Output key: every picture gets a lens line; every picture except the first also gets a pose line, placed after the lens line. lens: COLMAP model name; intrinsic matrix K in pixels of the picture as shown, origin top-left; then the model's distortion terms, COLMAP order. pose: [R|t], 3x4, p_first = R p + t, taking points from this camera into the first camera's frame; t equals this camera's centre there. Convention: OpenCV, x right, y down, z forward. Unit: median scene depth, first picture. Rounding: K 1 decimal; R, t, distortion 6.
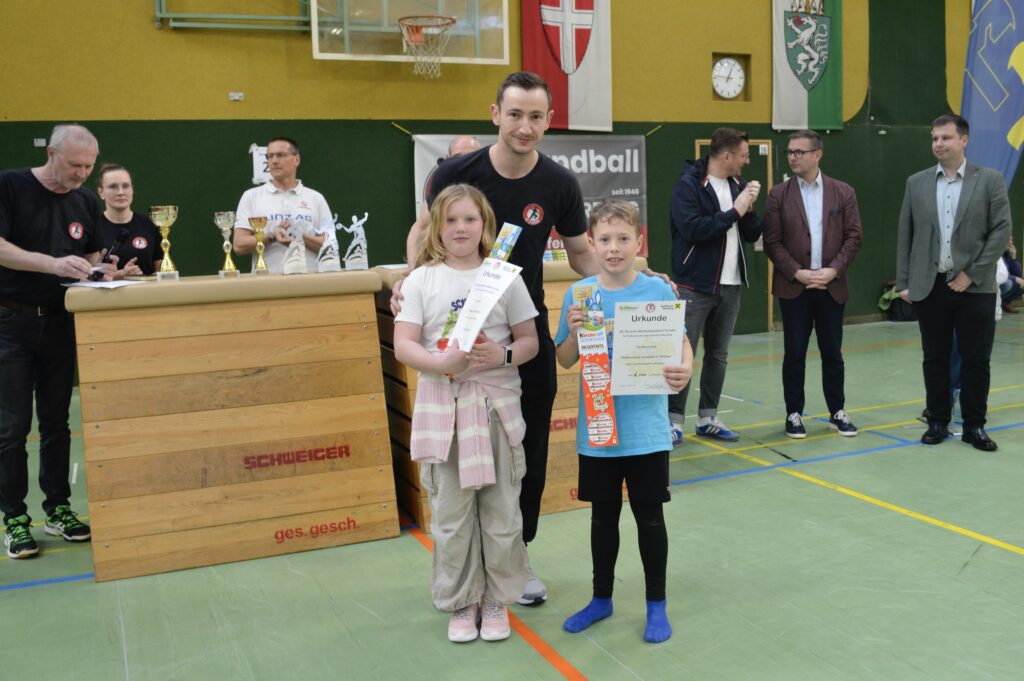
lens RADIAL K [[972.8, 0, 502.7], [0, 972.8, 333.9], [0, 0, 1]] dist [-0.084104, 0.013191]
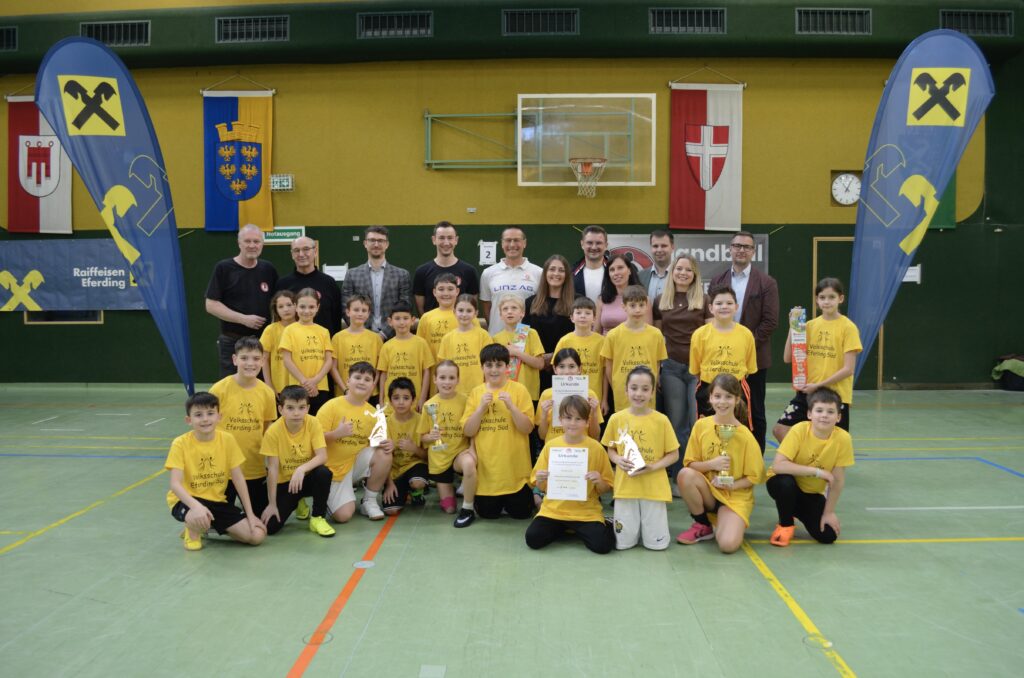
lens RADIAL K [[825.9, 0, 511.4], [0, 825.9, 335.2], [0, 0, 1]] dist [-0.083684, 0.010609]
pose [[0.907401, 0.054059, -0.416774, 0.485454], [-0.077212, 0.996256, -0.038884, 0.008567], [0.413111, 0.067463, 0.908178, -0.261410]]
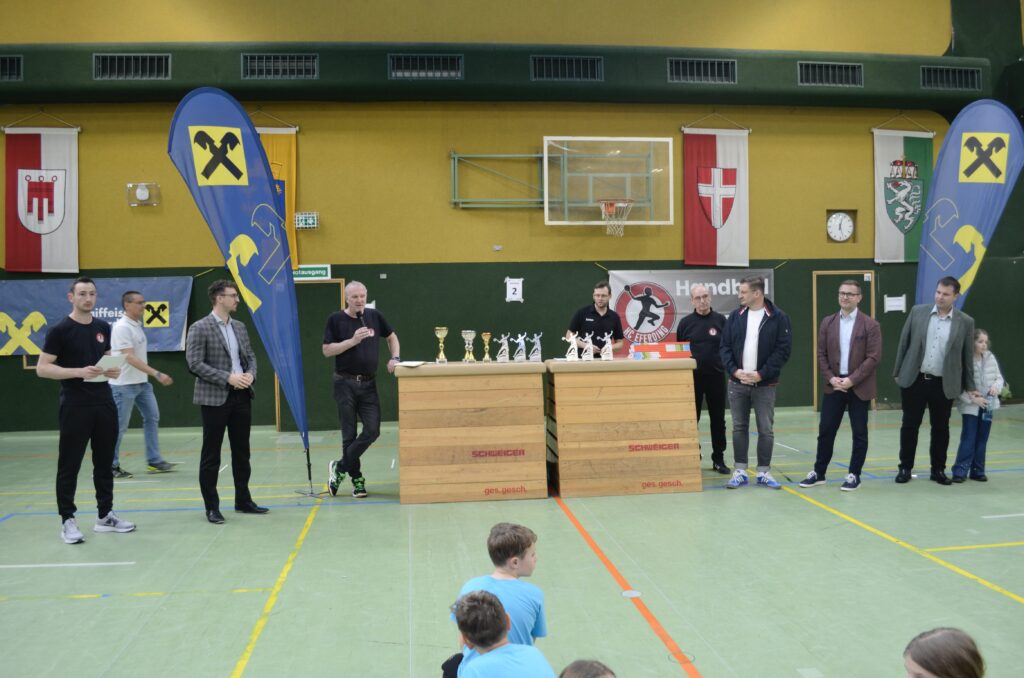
lens RADIAL K [[846.5, 0, 510.4], [0, 846.5, 332.4], [0, 0, 1]] dist [-0.082036, 0.008046]
pose [[0.958747, 0.023657, -0.283275, 0.204649], [-0.047778, 0.995765, -0.078544, 0.008918], [0.280217, 0.088838, 0.955817, -0.468625]]
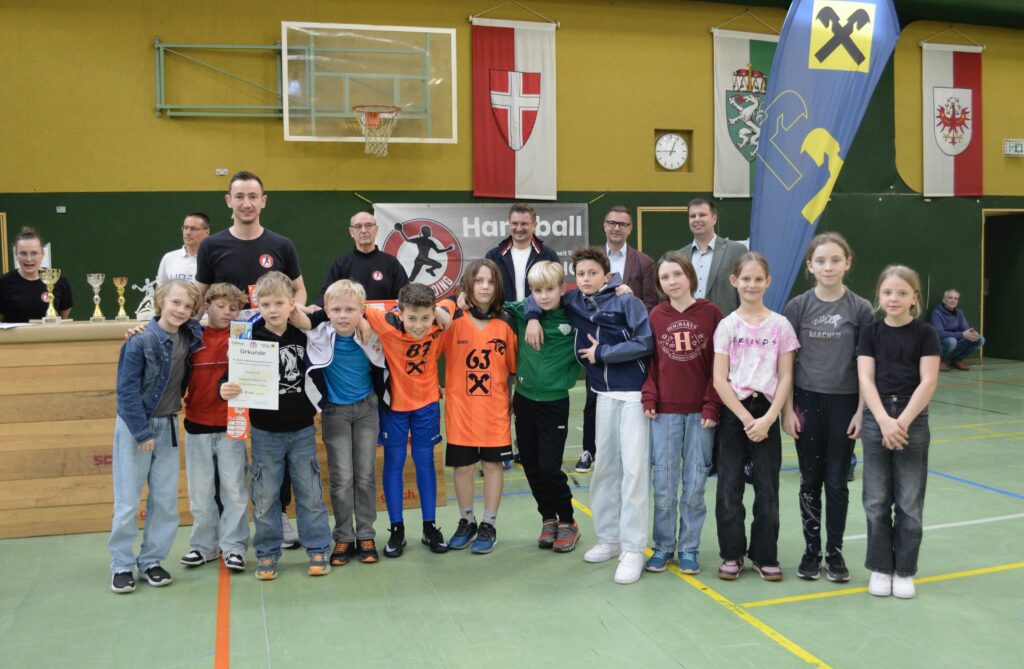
lens RADIAL K [[934.8, 0, 492.6], [0, 934.8, 340.0], [0, 0, 1]] dist [-0.078671, 0.000296]
pose [[0.991026, 0.024047, -0.131489, 0.293996], [-0.029477, 0.998784, -0.039510, 0.000202], [0.130379, 0.043032, 0.990530, -0.134214]]
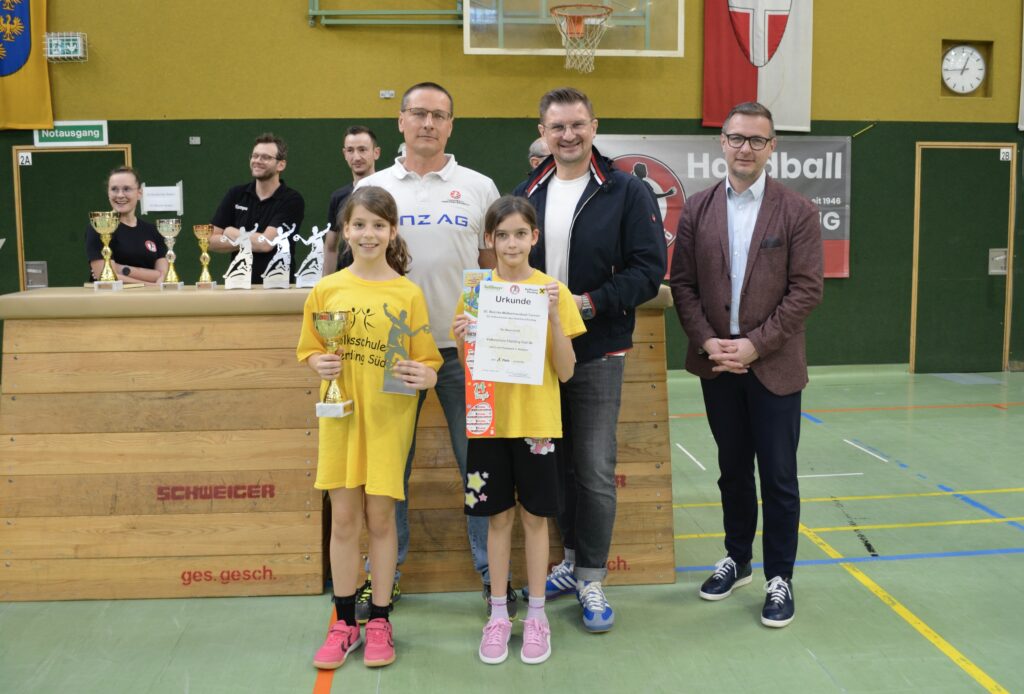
lens RADIAL K [[972.7, 0, 524.4], [0, 972.7, 328.1], [0, 0, 1]] dist [-0.083228, 0.008745]
pose [[0.952711, 0.059277, -0.298040, 0.215699], [-0.060741, 0.998144, 0.004355, -0.031768], [0.297745, 0.013954, 0.954544, 0.151262]]
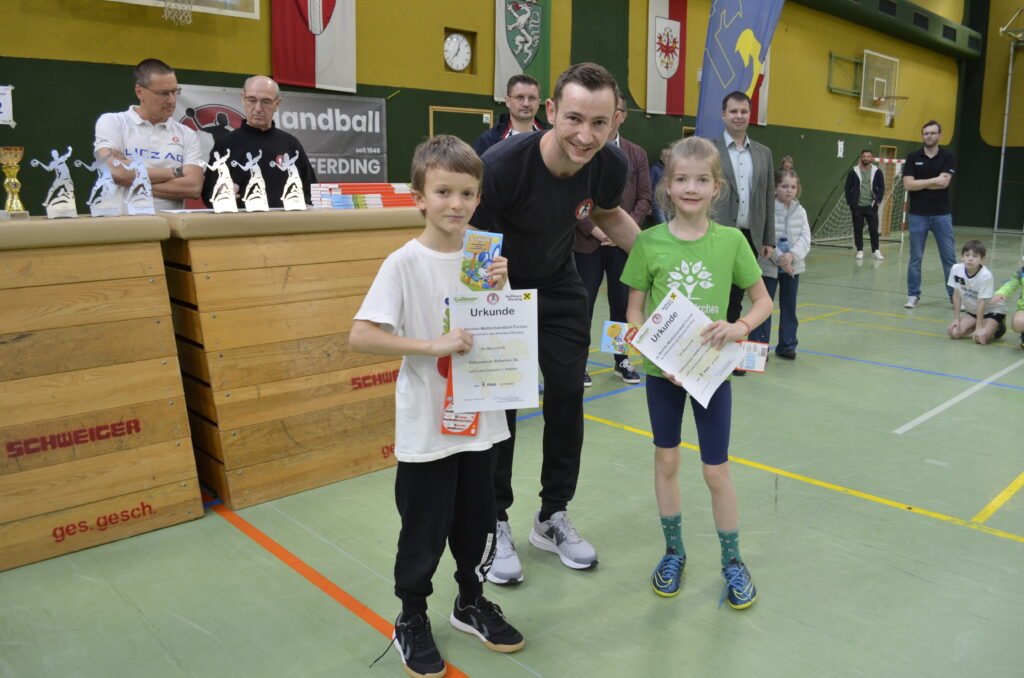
lens RADIAL K [[802.7, 0, 512.0], [0, 802.7, 334.8], [0, 0, 1]] dist [-0.082298, 0.008837]
pose [[0.936879, -0.028714, 0.348472, -0.061218], [0.004488, 0.997528, 0.070130, -0.005106], [-0.349624, -0.064139, 0.934692, 0.160887]]
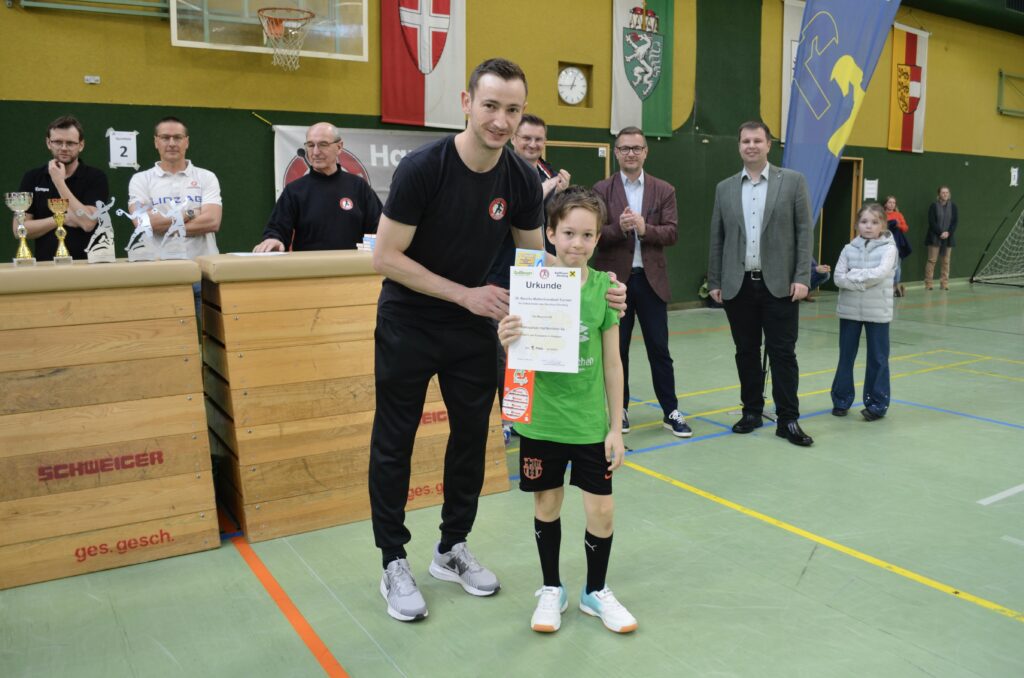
lens RADIAL K [[825.9, 0, 511.4], [0, 825.9, 335.2], [0, 0, 1]] dist [-0.083684, 0.010609]
pose [[0.987225, 0.005541, 0.159237, 0.030641], [-0.010539, 0.999477, 0.030560, -0.014866], [-0.158984, -0.031848, 0.986767, 0.131907]]
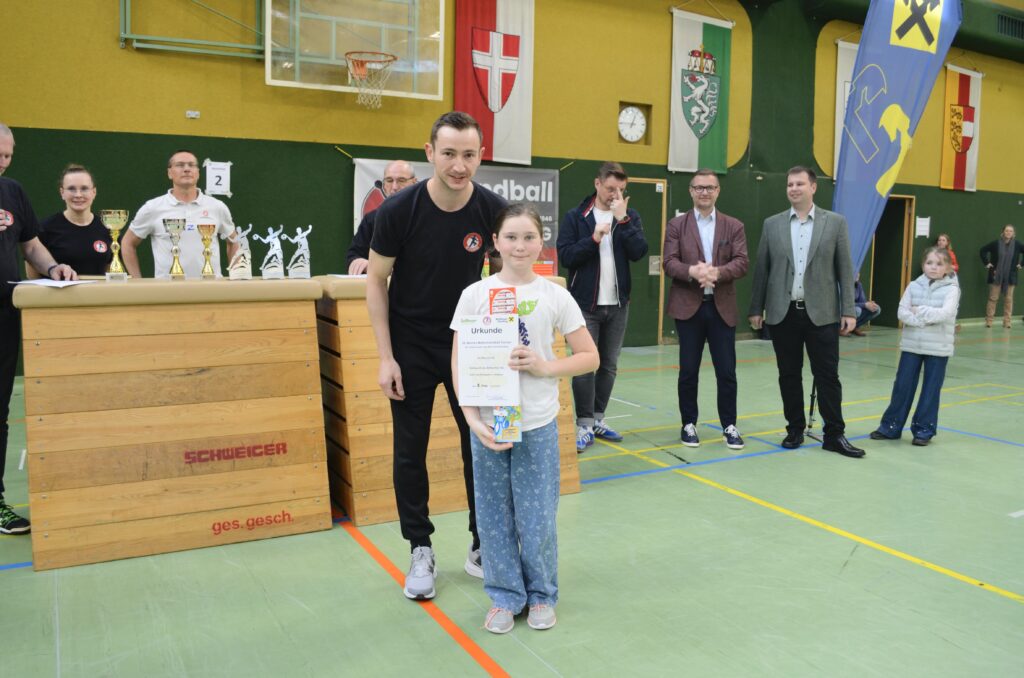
lens RADIAL K [[834.6, 0, 509.8], [0, 834.6, 335.3], [0, 0, 1]] dist [-0.083656, 0.011484]
pose [[0.993999, 0.034734, 0.103732, -0.008982], [-0.034359, 0.999395, -0.005405, -0.004452], [-0.103857, 0.001809, 0.994591, 0.048260]]
